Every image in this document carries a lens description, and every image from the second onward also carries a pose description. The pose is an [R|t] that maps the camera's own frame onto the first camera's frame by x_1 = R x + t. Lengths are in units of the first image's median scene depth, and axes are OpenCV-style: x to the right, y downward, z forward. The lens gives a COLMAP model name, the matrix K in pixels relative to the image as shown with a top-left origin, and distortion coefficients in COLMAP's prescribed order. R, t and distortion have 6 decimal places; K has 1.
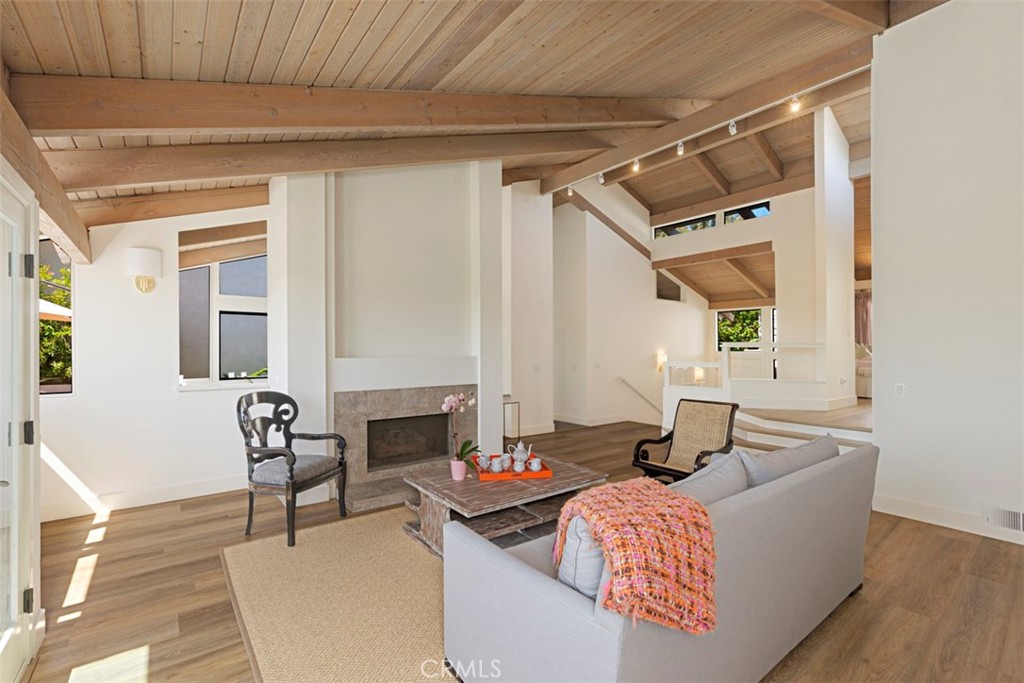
lens RADIAL K [[451.5, 0, 509.1], [0, 451.5, 330.4], [0, 0, 1]] dist [-0.000097, -0.000159]
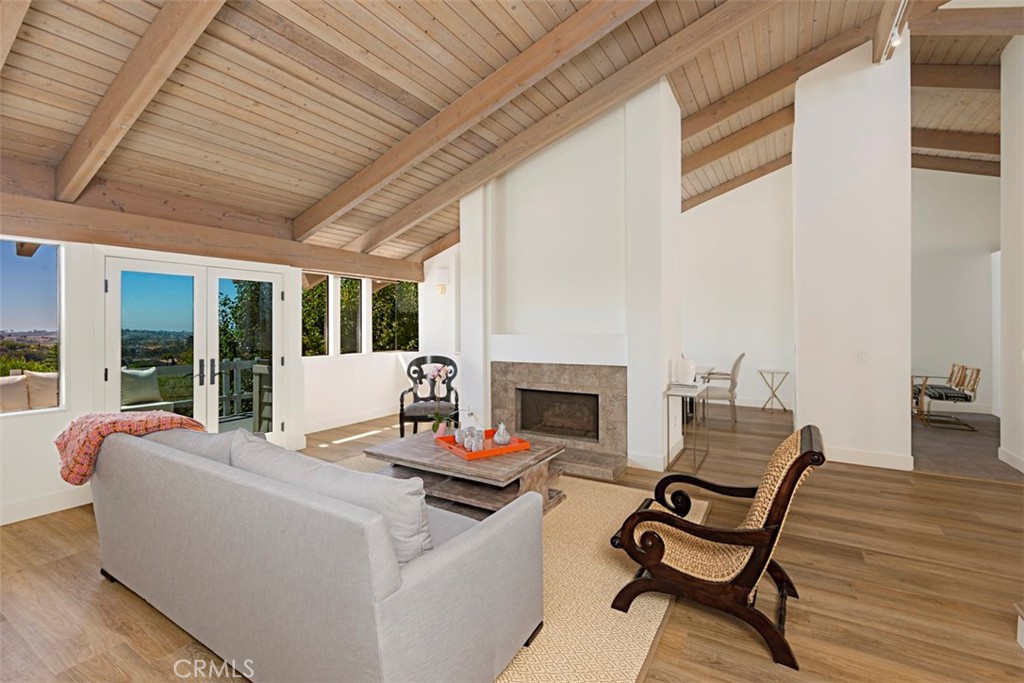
lens RADIAL K [[451.5, 0, 509.1], [0, 451.5, 330.4], [0, 0, 1]] dist [-0.000097, -0.000159]
pose [[0.344468, -0.001198, -0.938797, 0.803049], [0.044348, 0.998904, 0.014997, 0.033587], [0.937750, -0.046800, 0.344144, 0.608133]]
